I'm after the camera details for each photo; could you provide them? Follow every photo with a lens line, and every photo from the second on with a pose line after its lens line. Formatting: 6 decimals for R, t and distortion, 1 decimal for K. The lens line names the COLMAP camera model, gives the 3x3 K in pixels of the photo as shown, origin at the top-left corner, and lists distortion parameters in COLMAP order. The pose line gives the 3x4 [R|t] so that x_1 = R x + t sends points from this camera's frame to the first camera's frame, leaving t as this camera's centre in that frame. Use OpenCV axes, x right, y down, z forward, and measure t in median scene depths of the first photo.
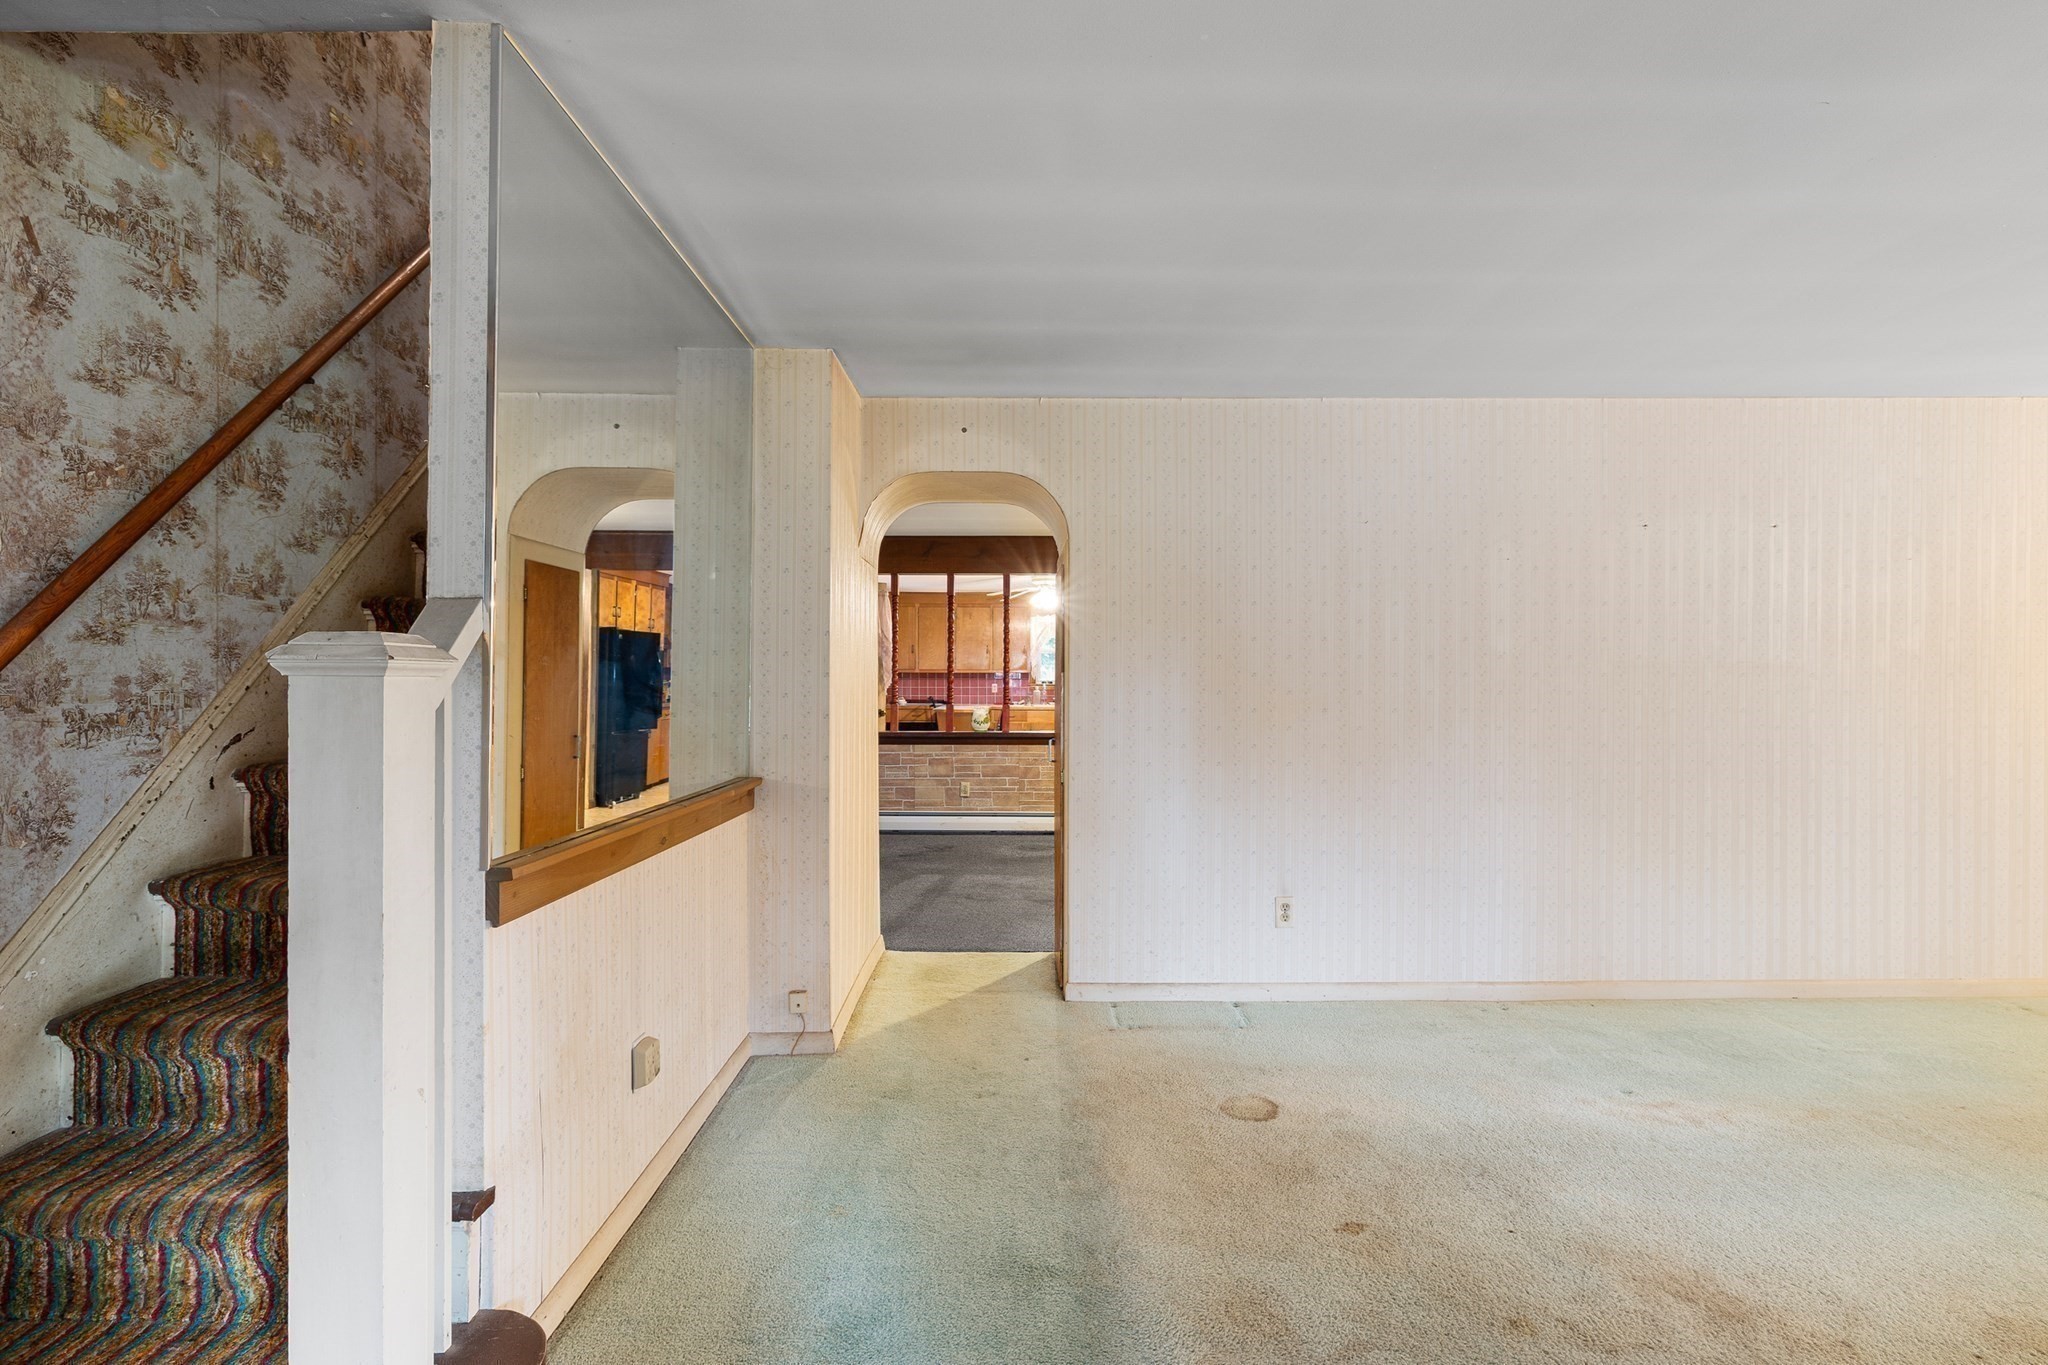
lens RADIAL K [[1001.6, 0, 1032.9], [0, 1001.6, 668.0], [0, 0, 1]] dist [-0.002741, 0.004544]
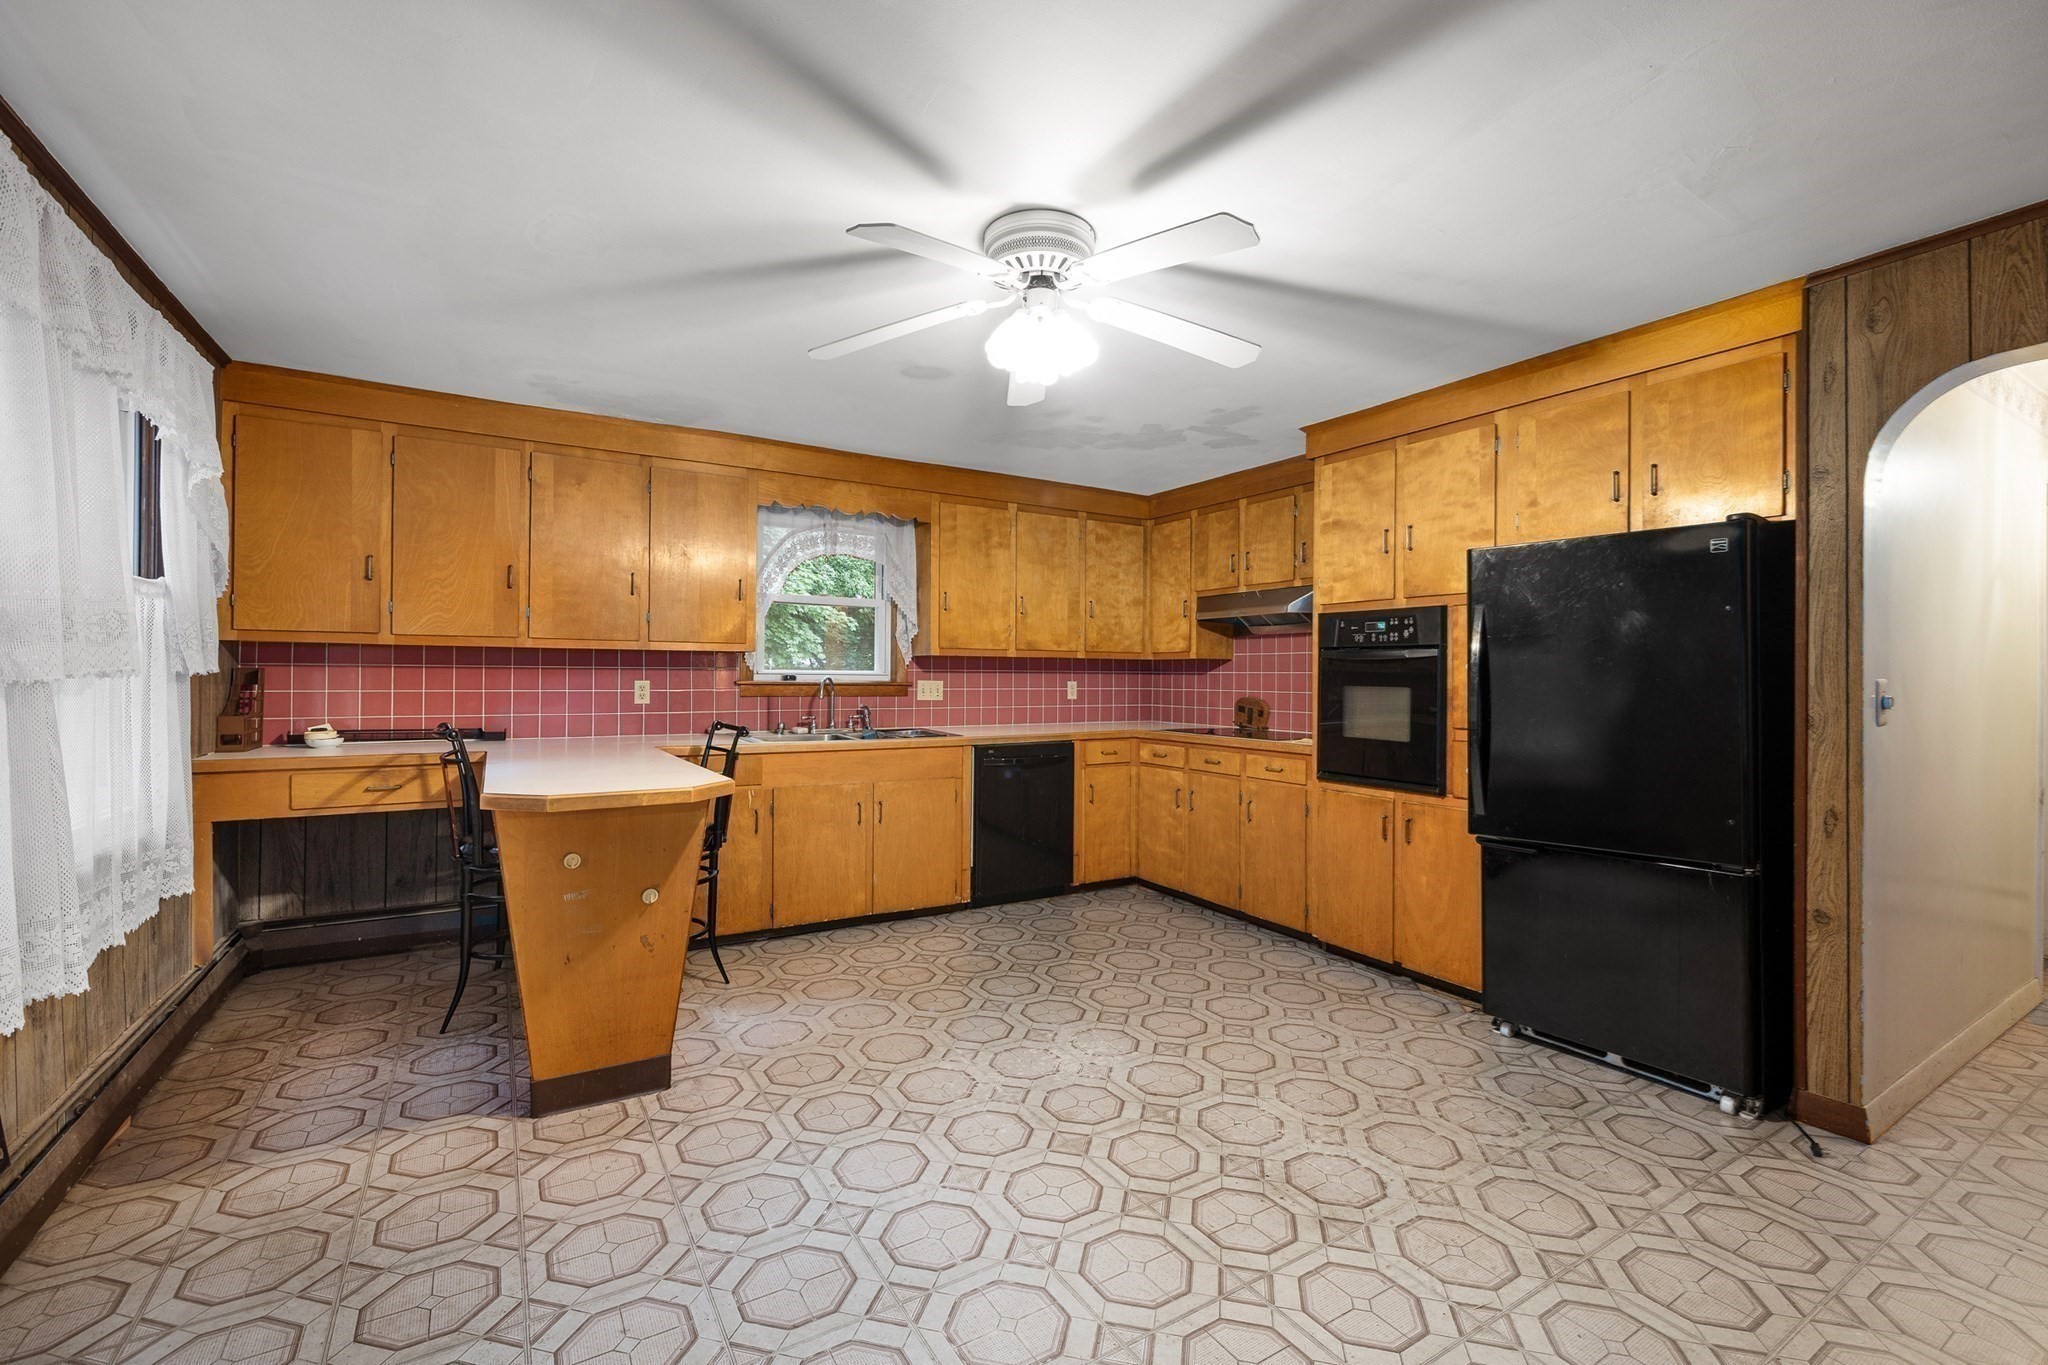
lens RADIAL K [[868.9, 0, 1022.2], [0, 868.9, 670.5], [0, 0, 1]] dist [0.003715, -0.000425]
pose [[0.862102, 0.011438, 0.506607, -0.129698], [-0.013747, 0.999905, 0.000818, 0.015341], [-0.506549, -0.007670, 0.862177, 1.049350]]
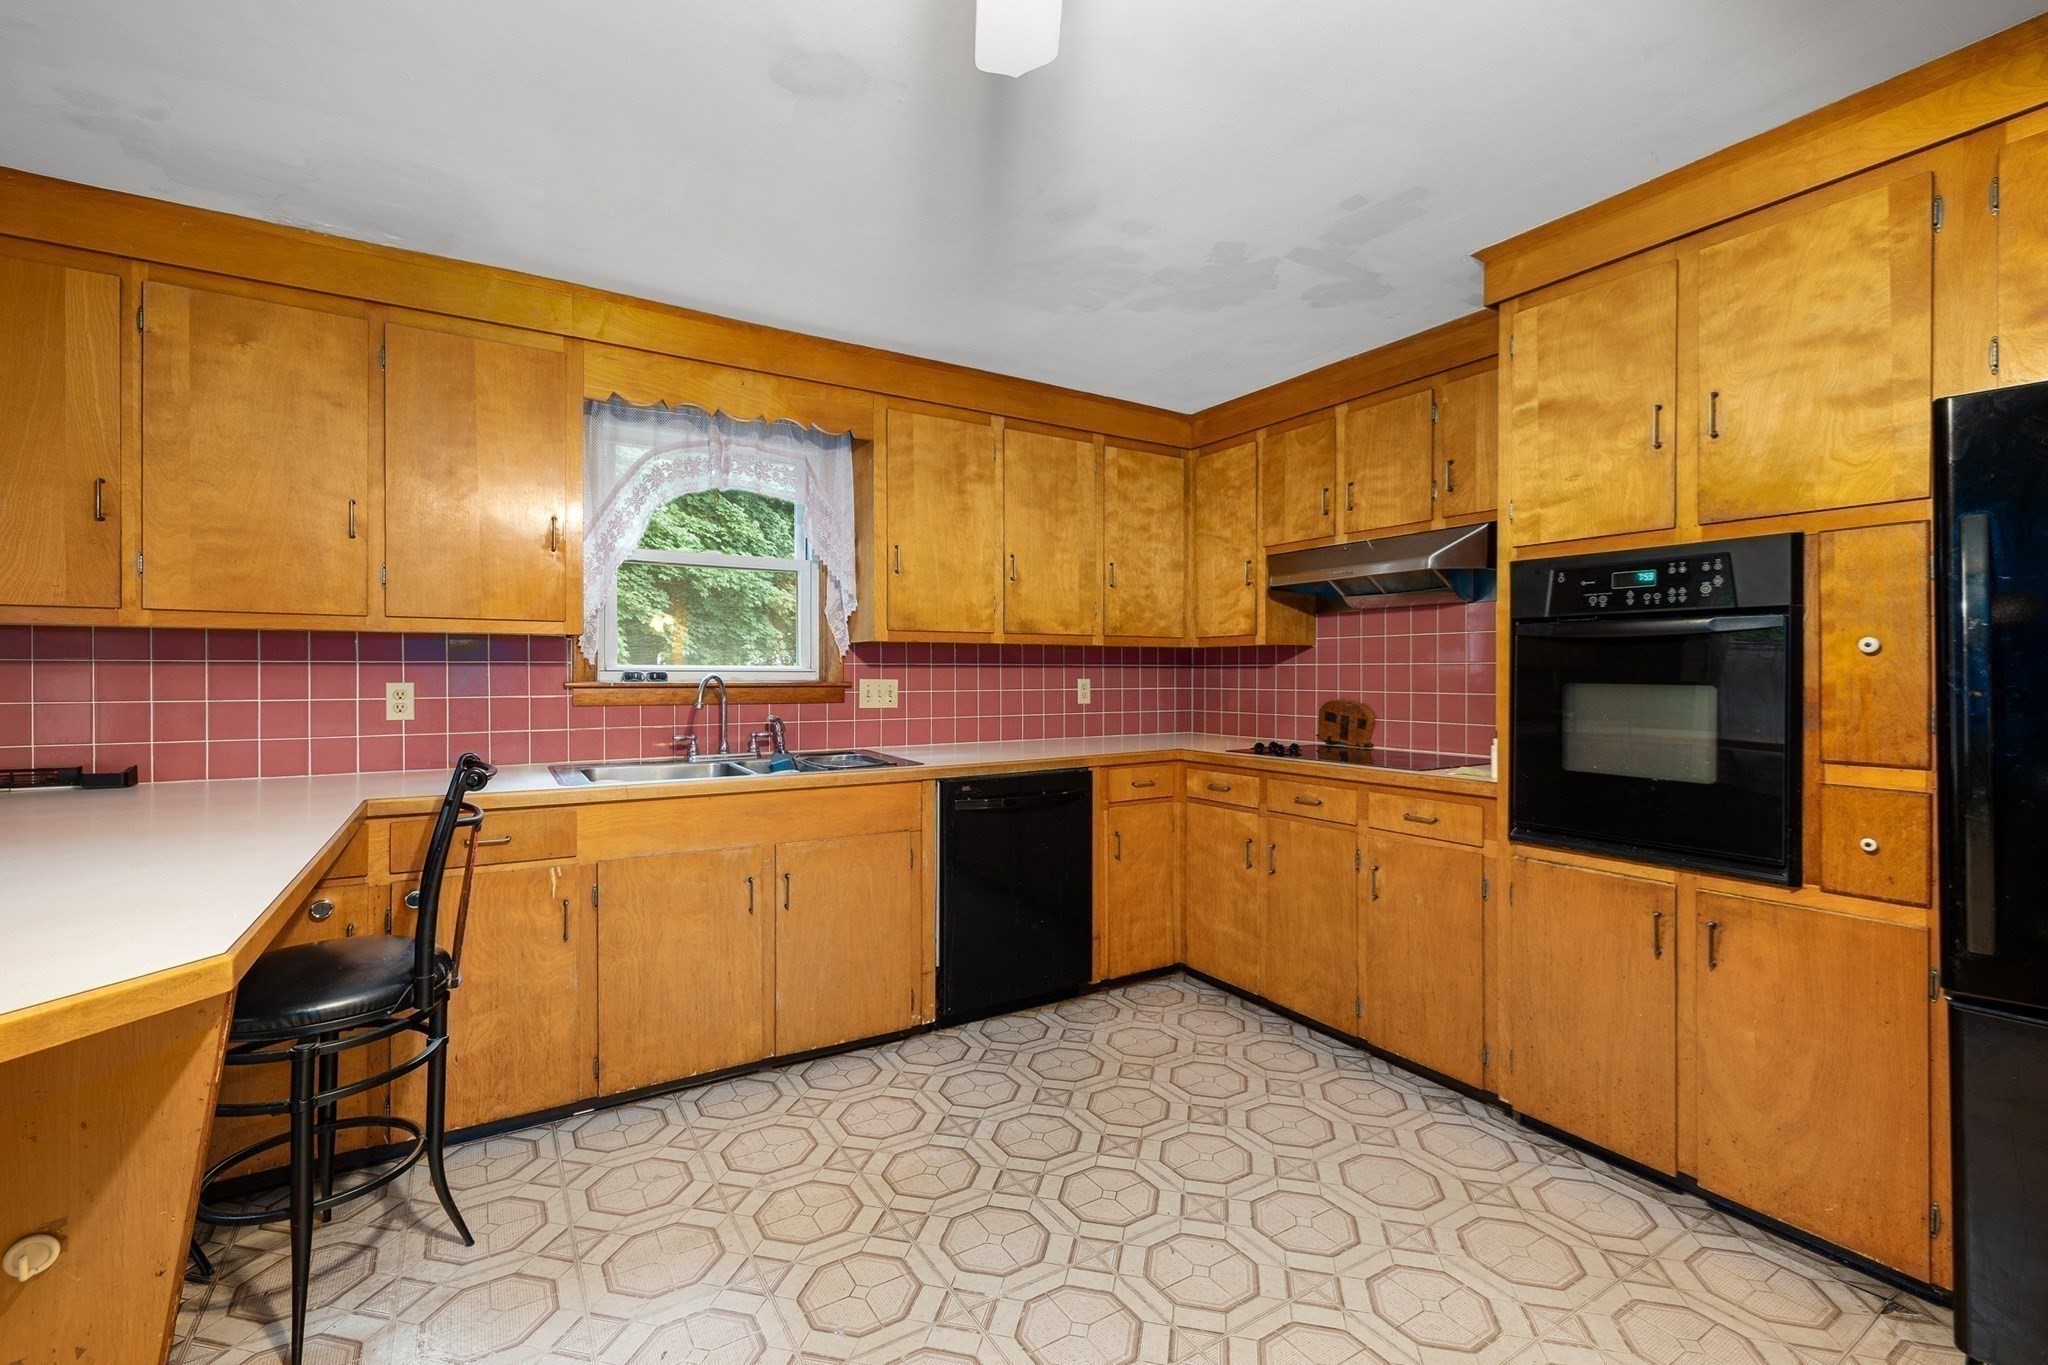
lens RADIAL K [[868.9, 0, 1020.0], [0, 868.9, 674.6], [0, 0, 1]] dist [0.003715, -0.000425]
pose [[0.858737, 0.001550, 0.512414, -0.030379], [-0.006823, 0.999941, 0.008411, 0.017709], [-0.512371, -0.010719, 0.858697, 1.217812]]
